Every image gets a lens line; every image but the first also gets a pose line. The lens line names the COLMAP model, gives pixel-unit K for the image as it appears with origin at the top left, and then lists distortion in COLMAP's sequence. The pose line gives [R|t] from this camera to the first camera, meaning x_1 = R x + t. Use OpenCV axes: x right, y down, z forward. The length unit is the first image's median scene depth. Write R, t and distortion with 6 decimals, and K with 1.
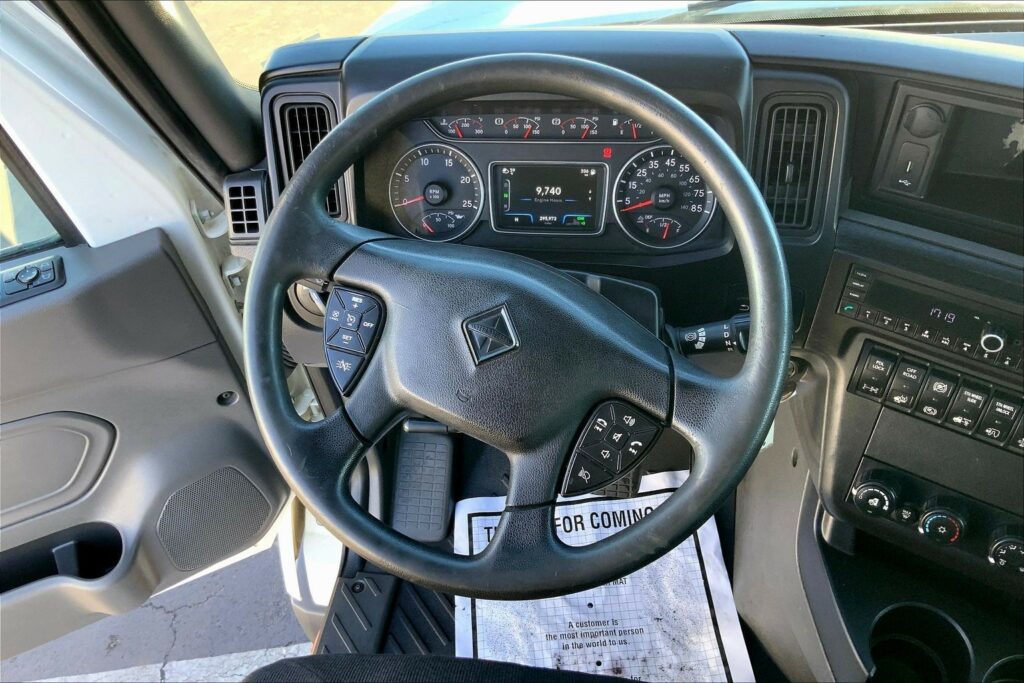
lens RADIAL K [[849.5, 0, 501.6], [0, 849.5, 339.7], [0, 0, 1]] dist [0.090801, -0.177234]
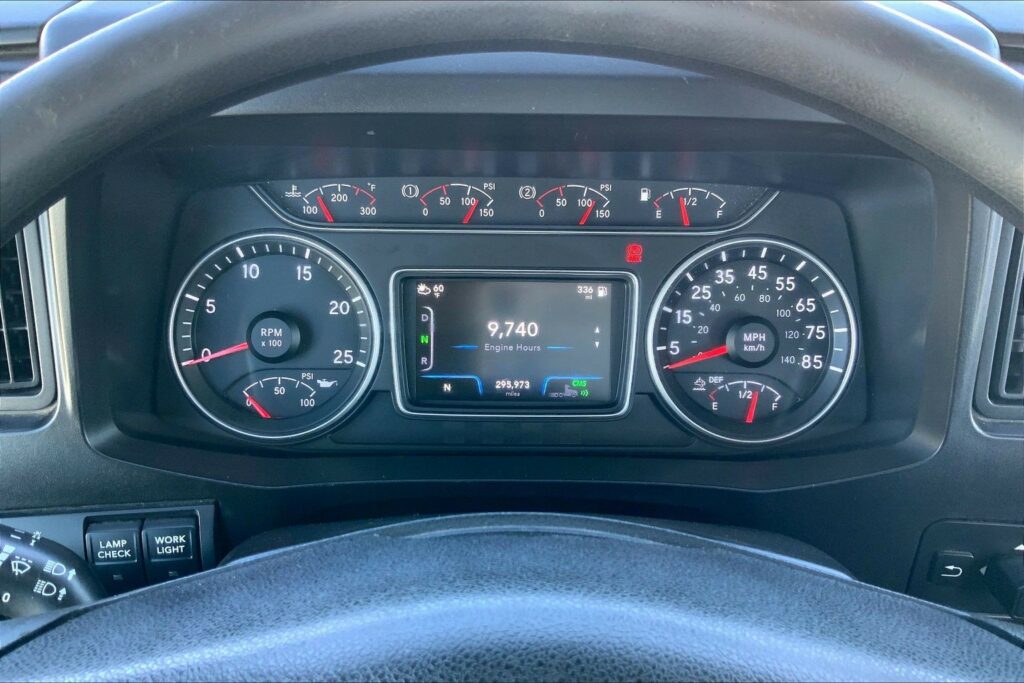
lens RADIAL K [[849.5, 0, 509.4], [0, 849.5, 332.3], [0, 0, 1]] dist [0.090801, -0.177234]
pose [[0.983523, -0.006701, 0.180657, -0.036213], [0.038827, 0.983823, -0.174885, -0.089023], [-0.176562, 0.179018, 0.967873, 0.536765]]
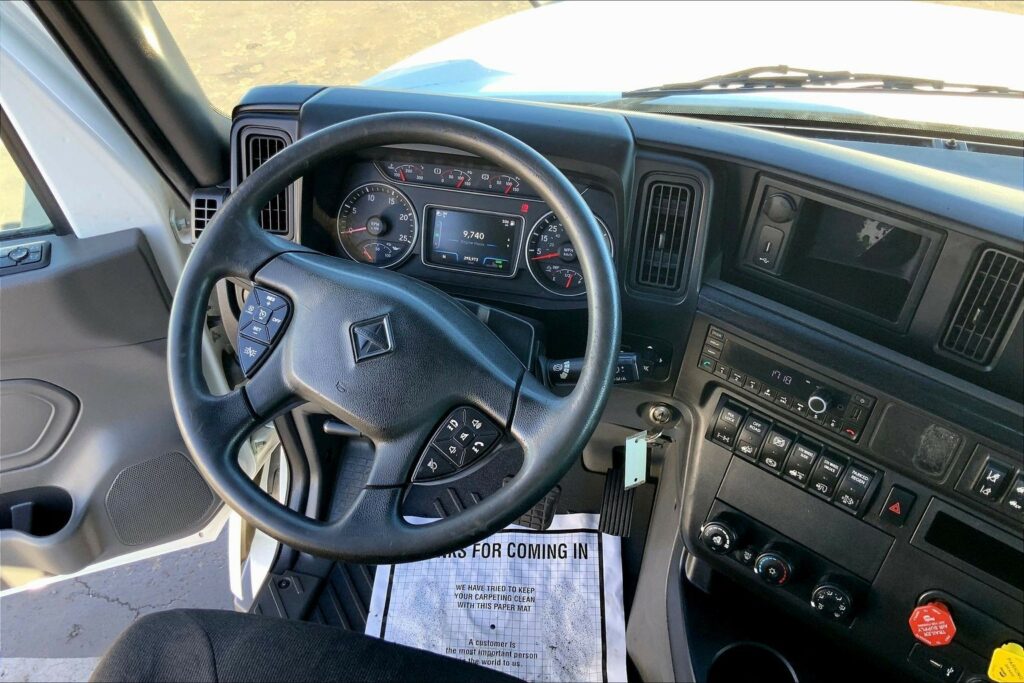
lens RADIAL K [[849.5, 0, 502.4], [0, 849.5, 337.5], [0, 0, 1]] dist [0.090801, -0.177234]
pose [[0.992027, 0.120177, -0.037946, 0.156783], [-0.122757, 0.989586, -0.075173, 0.043864], [0.028517, 0.079232, 0.996448, -0.131205]]
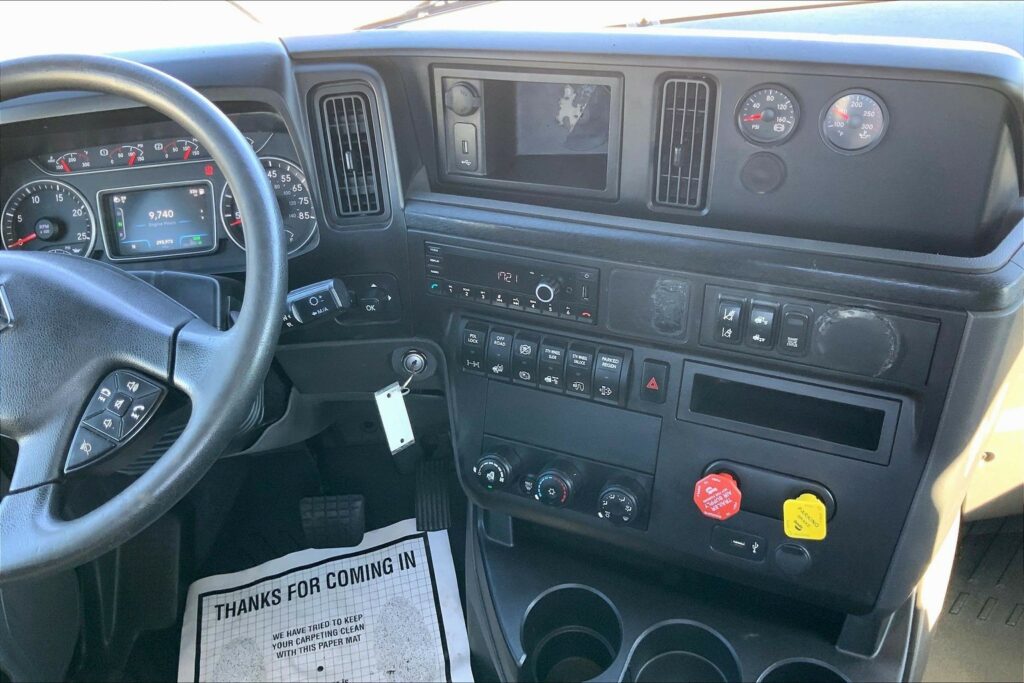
lens RADIAL K [[849.5, 0, 507.4], [0, 849.5, 338.5], [0, 0, 1]] dist [0.090801, -0.177234]
pose [[0.989449, -0.104719, 0.100125, 0.348023], [0.119717, 0.980169, -0.157915, 0.179405], [-0.081603, 0.168235, 0.982363, 0.000169]]
